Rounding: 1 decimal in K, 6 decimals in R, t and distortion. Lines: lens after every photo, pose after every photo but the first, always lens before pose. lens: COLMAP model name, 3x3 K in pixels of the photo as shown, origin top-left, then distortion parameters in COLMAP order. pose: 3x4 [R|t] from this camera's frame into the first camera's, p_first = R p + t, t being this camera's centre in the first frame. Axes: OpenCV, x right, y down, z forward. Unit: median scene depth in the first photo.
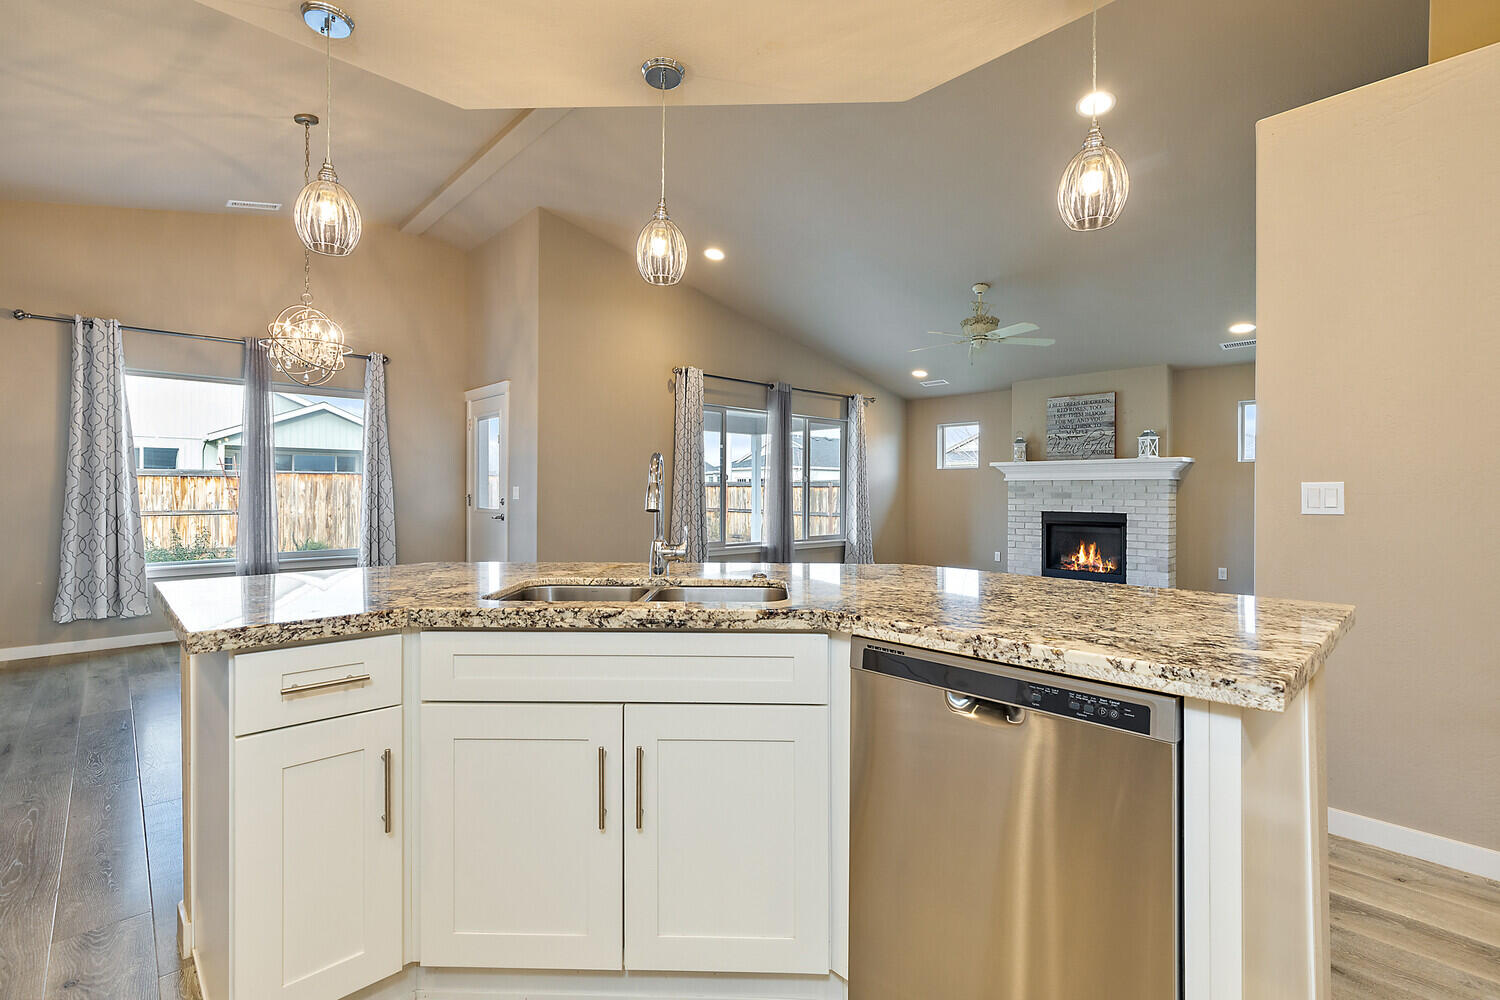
lens RADIAL K [[686.8, 0, 747.6], [0, 686.8, 492.2], [0, 0, 1]] dist [0.012566, -0.000041]
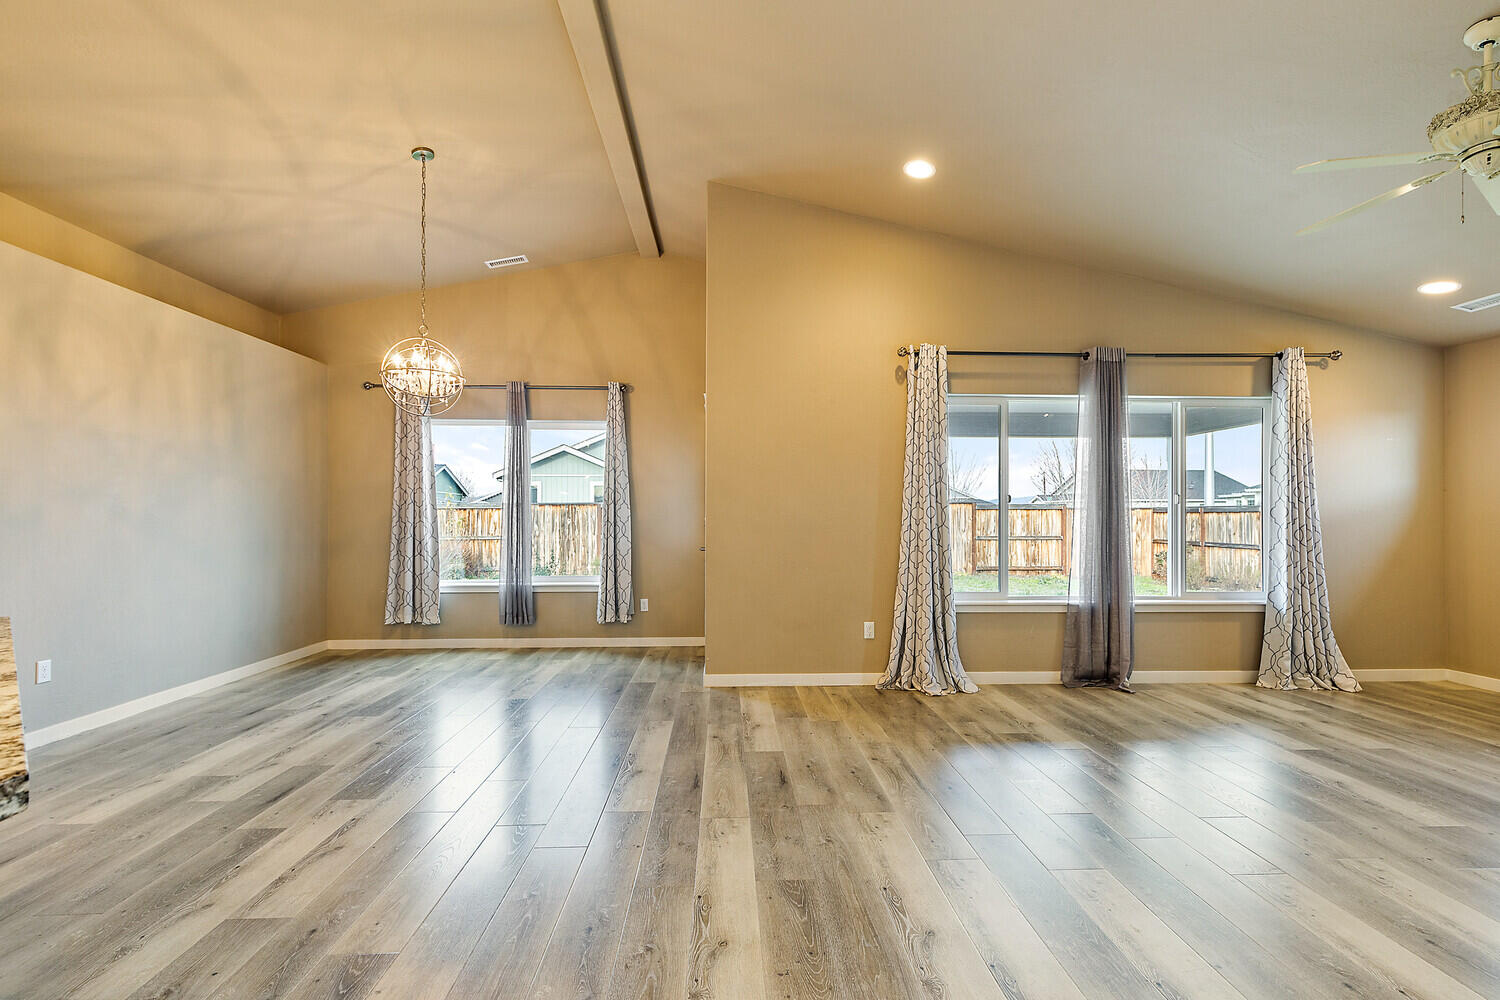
lens RADIAL K [[677.5, 0, 752.4], [0, 677.5, 511.6], [0, 0, 1]] dist [0.007753, -0.000328]
pose [[0.760997, -0.009359, -0.648688, 0.213684], [0.001277, 0.999916, -0.012927, -0.000304], [0.648754, 0.009009, 0.760945, 0.320845]]
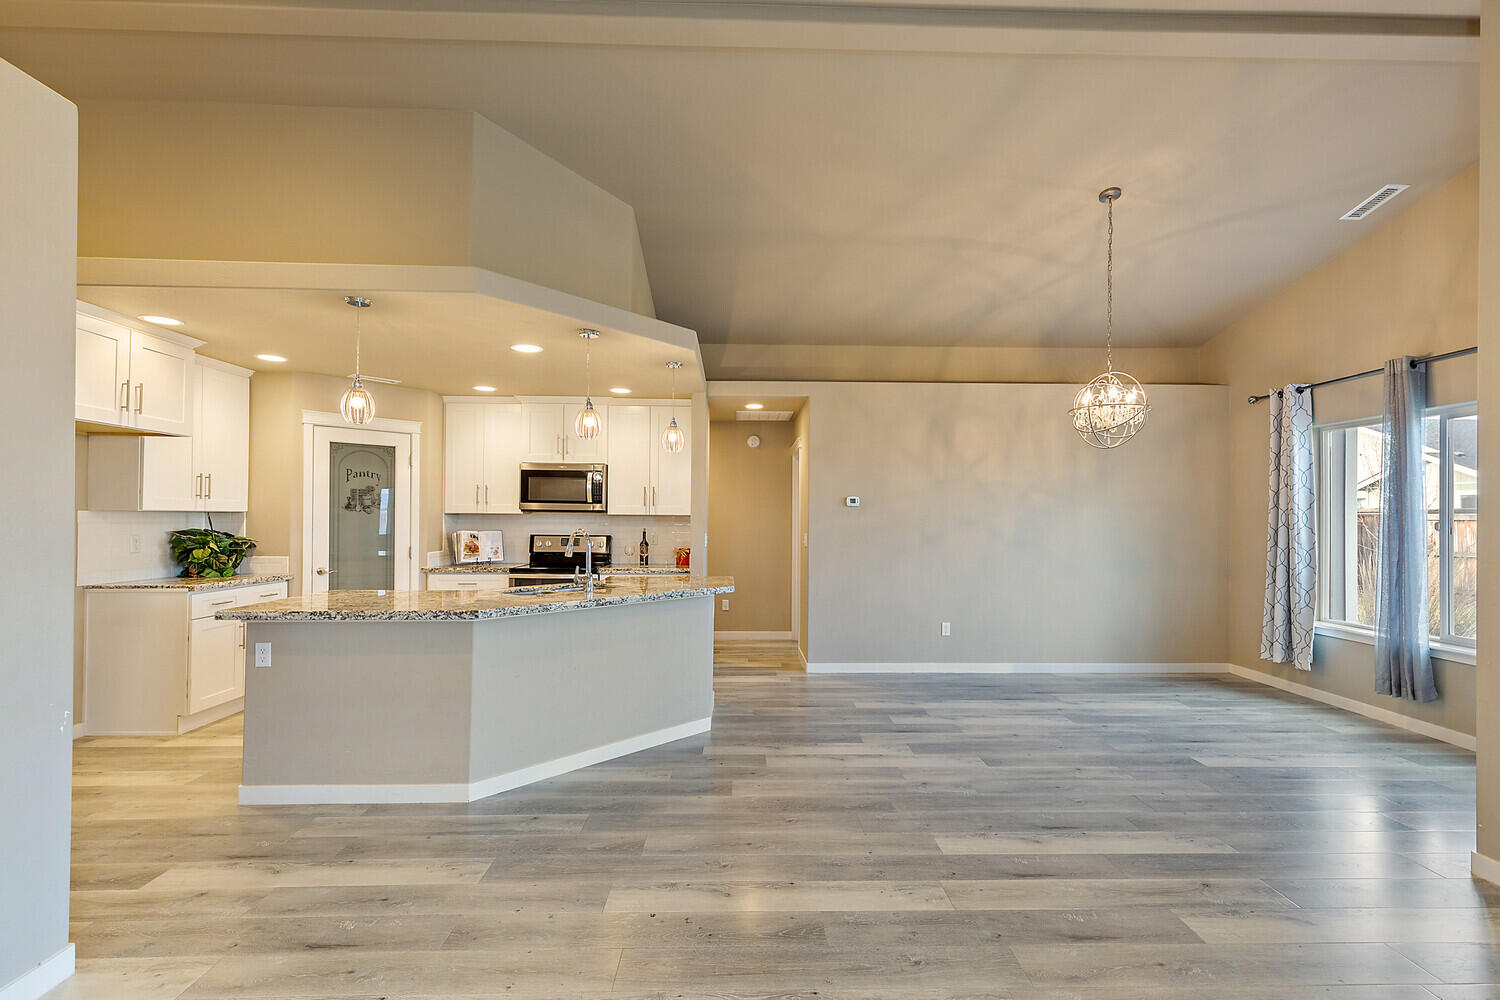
lens RADIAL K [[677.5, 0, 752.4], [0, 677.5, 511.6], [0, 0, 1]] dist [0.007753, -0.000328]
pose [[-0.661029, -0.013375, -0.750242, 0.280686], [-0.008929, 0.999911, -0.009959, -0.024807], [0.750308, 0.000116, -0.661089, 0.732184]]
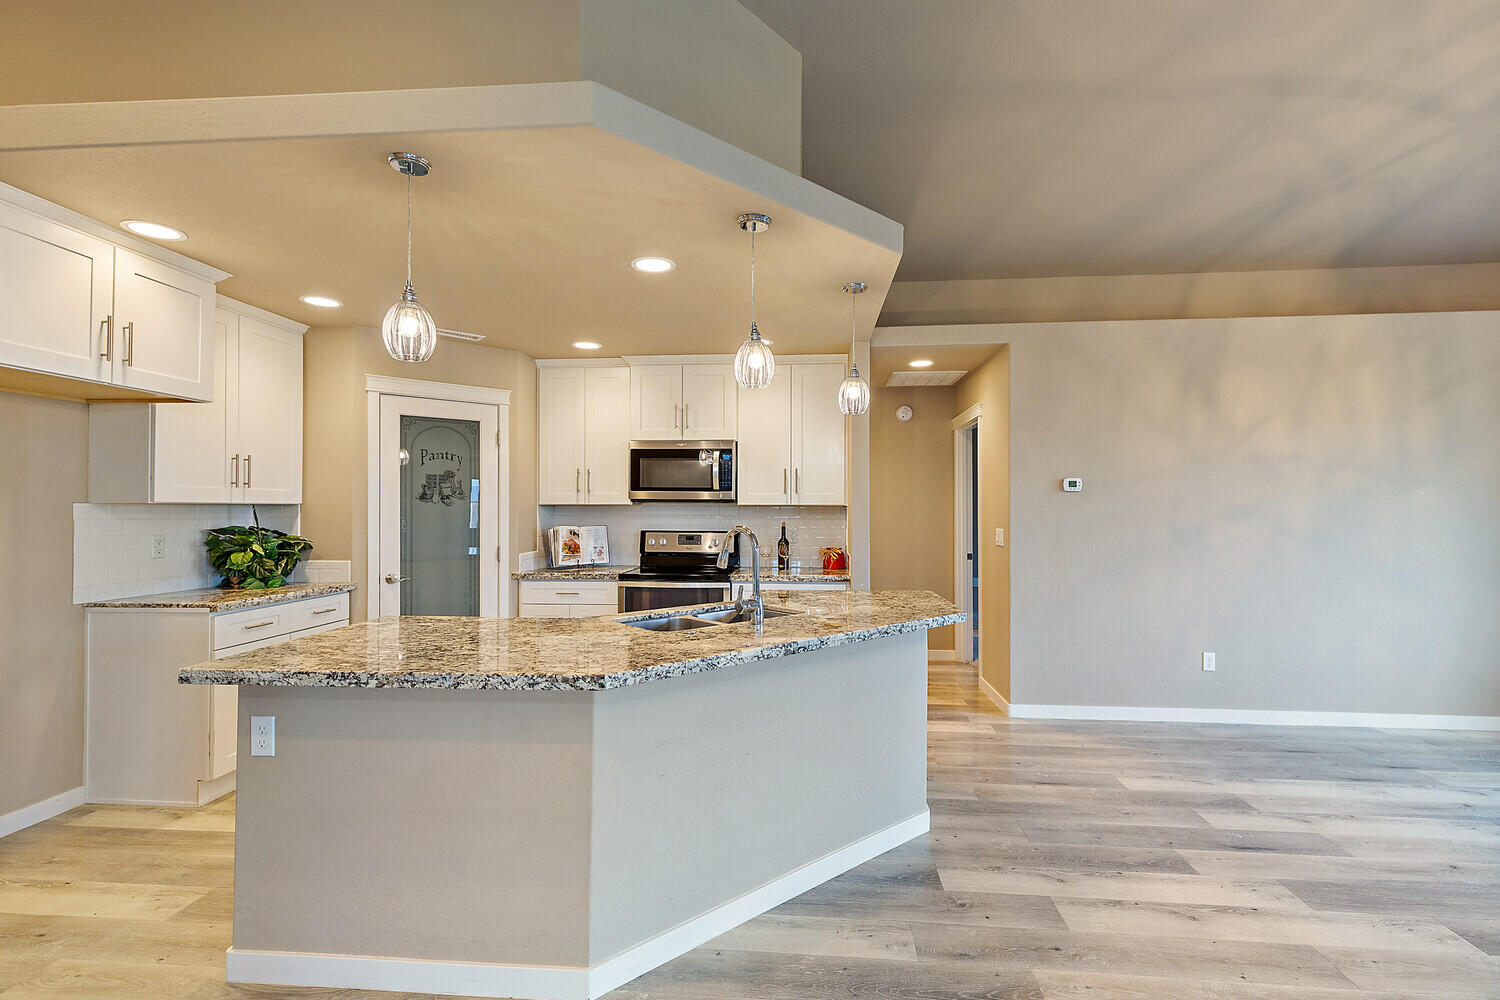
lens RADIAL K [[675.6, 0, 753.6], [0, 675.6, 502.8], [0, 0, 1]] dist [0.008668, -0.001102]
pose [[-0.741600, -0.007806, -0.670797, 0.196829], [-0.002874, 0.999960, -0.008459, -0.024346], [0.670836, -0.004345, -0.741593, 0.536817]]
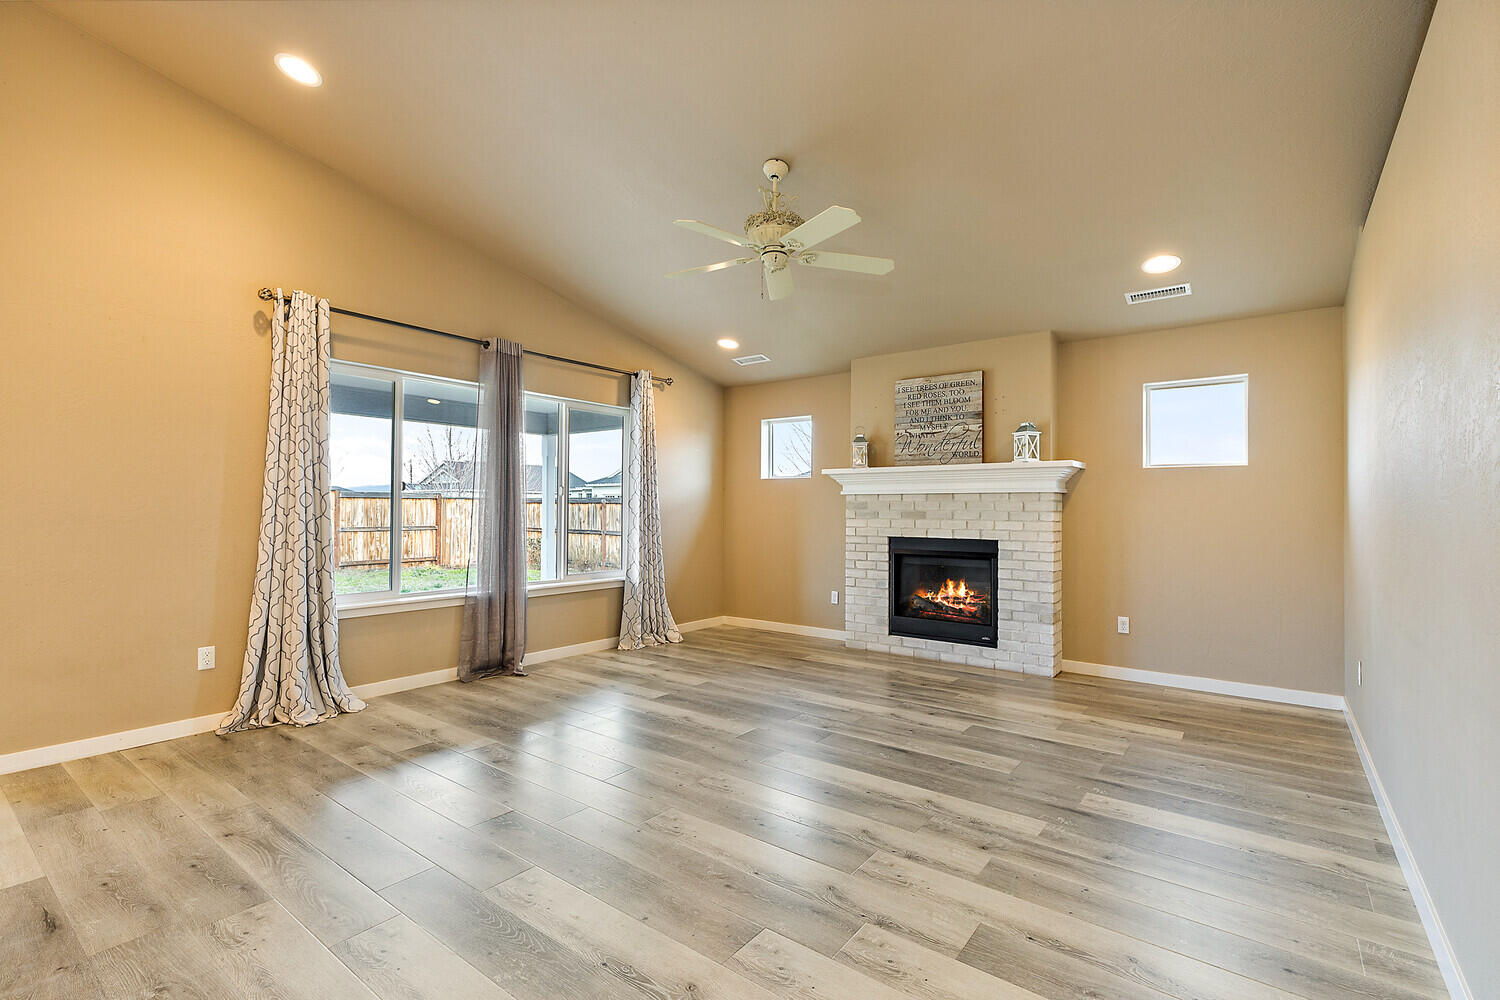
lens RADIAL K [[675.6, 0, 753.6], [0, 675.6, 502.8], [0, 0, 1]] dist [0.008668, -0.001102]
pose [[0.985387, 0.002383, 0.170315, 0.177425], [-0.000669, 0.999949, -0.010119, -0.000539], [-0.170330, 0.009857, 0.985338, 0.345437]]
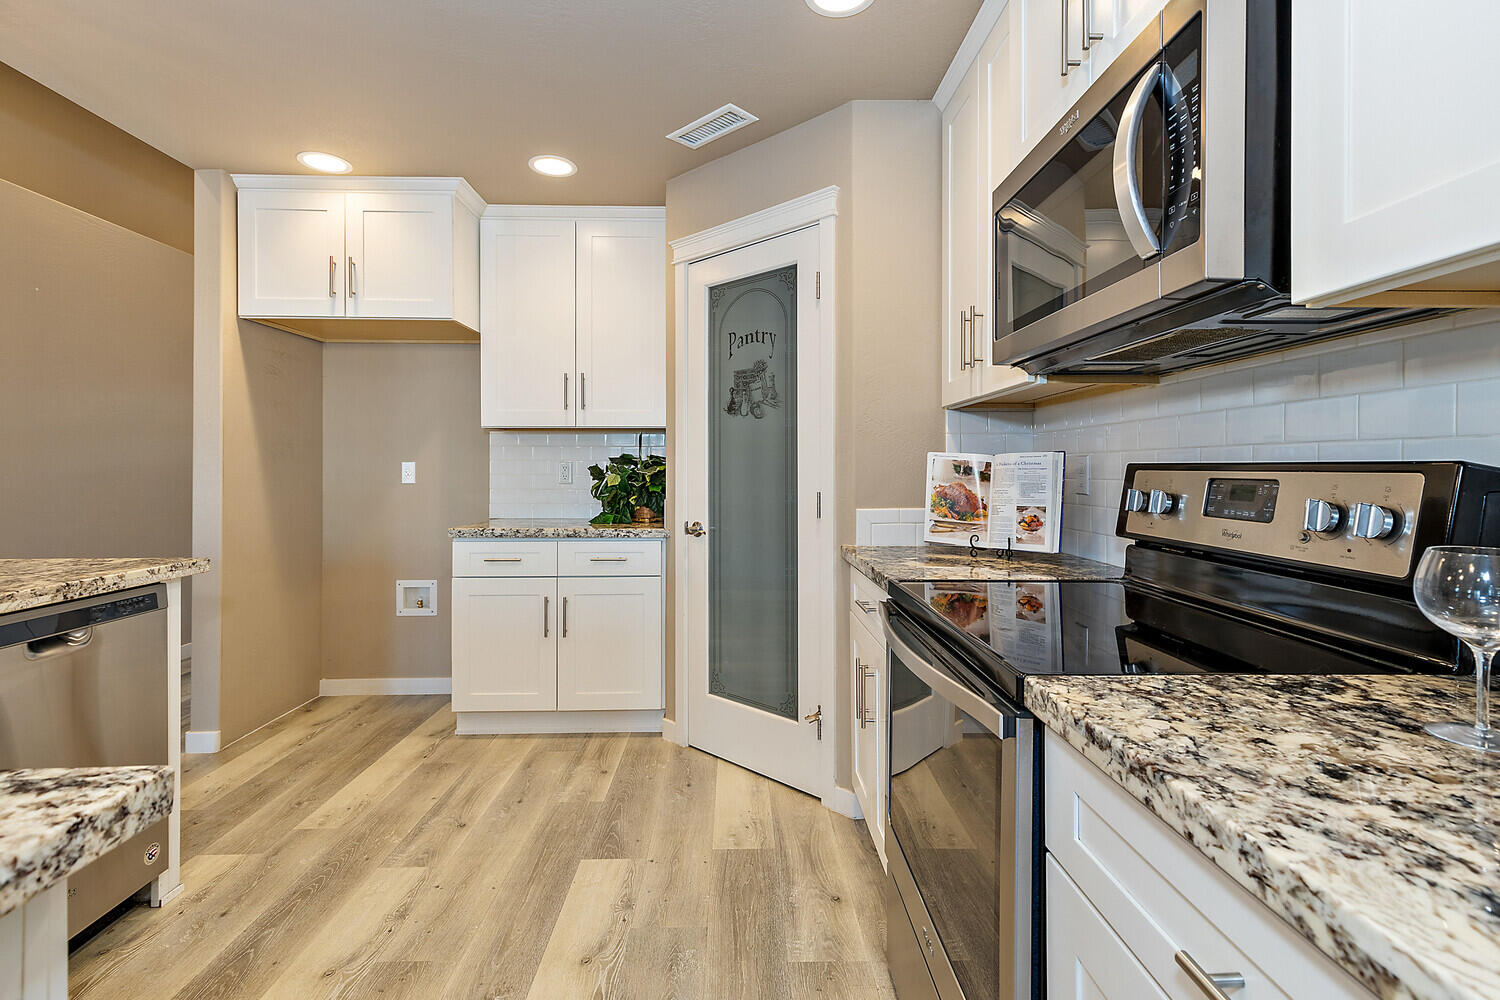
lens RADIAL K [[688.7, 0, 750.6], [0, 688.7, 465.9], [0, 0, 1]] dist [0.001813, -0.000585]
pose [[-0.747716, 0.002691, 0.664013, -0.243074], [0.000748, 0.999995, -0.003210, -0.000024], [-0.664018, -0.001903, -0.747714, 0.188671]]
